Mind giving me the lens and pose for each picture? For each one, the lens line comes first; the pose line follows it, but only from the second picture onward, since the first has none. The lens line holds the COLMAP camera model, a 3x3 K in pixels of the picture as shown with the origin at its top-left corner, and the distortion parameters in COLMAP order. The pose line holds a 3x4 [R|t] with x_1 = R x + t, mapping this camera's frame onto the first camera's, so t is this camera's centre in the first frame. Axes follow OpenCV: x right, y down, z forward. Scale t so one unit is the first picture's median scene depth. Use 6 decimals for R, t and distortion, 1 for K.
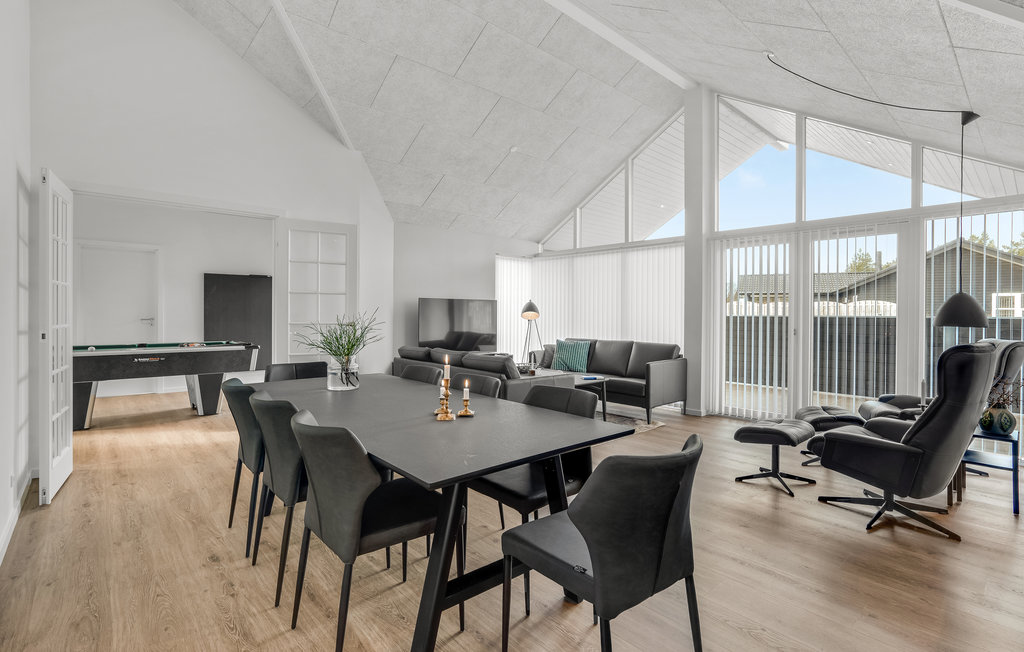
lens RADIAL K [[477.8, 0, 513.8], [0, 477.8, 312.7], [0, 0, 1]] dist [-0.049631, 0.019237]
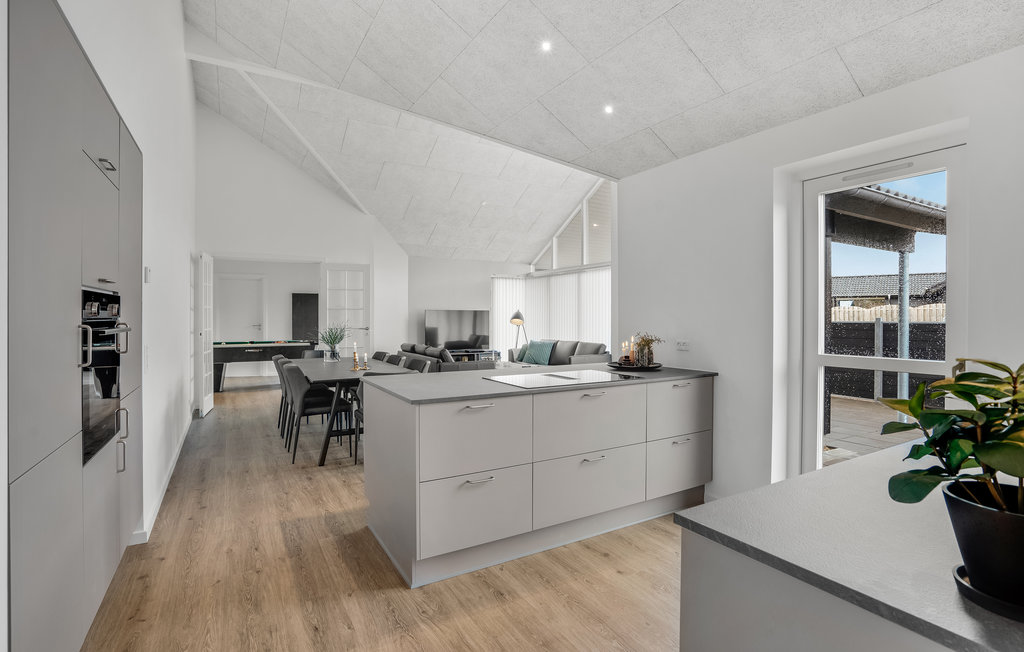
lens RADIAL K [[485.5, 0, 512.3], [0, 485.5, 317.0], [0, 0, 1]] dist [-0.053564, -0.000089]
pose [[0.979572, -0.006184, -0.200997, 0.361105], [0.005742, 0.999980, -0.002780, -0.005117], [0.201010, 0.001569, 0.979588, -0.371336]]
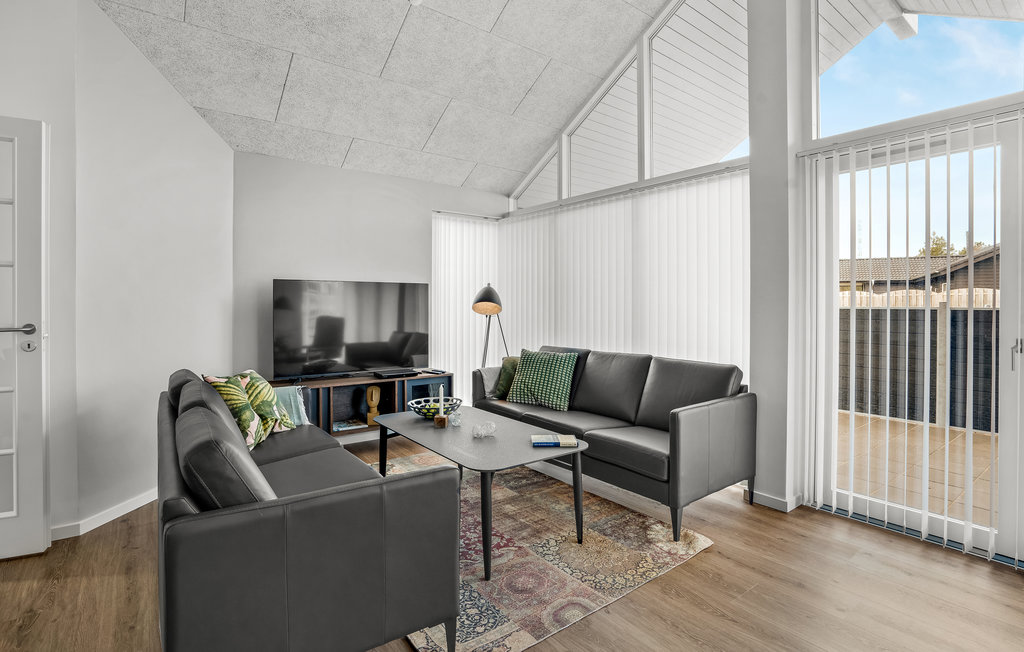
lens RADIAL K [[486.5, 0, 503.3], [0, 486.5, 306.9], [0, 0, 1]] dist [-0.075032, 0.051372]
pose [[0.995610, -0.004210, -0.093499, 0.144489], [0.004567, 0.999983, 0.003601, 0.002231], [0.093482, -0.004012, 0.995613, 0.468454]]
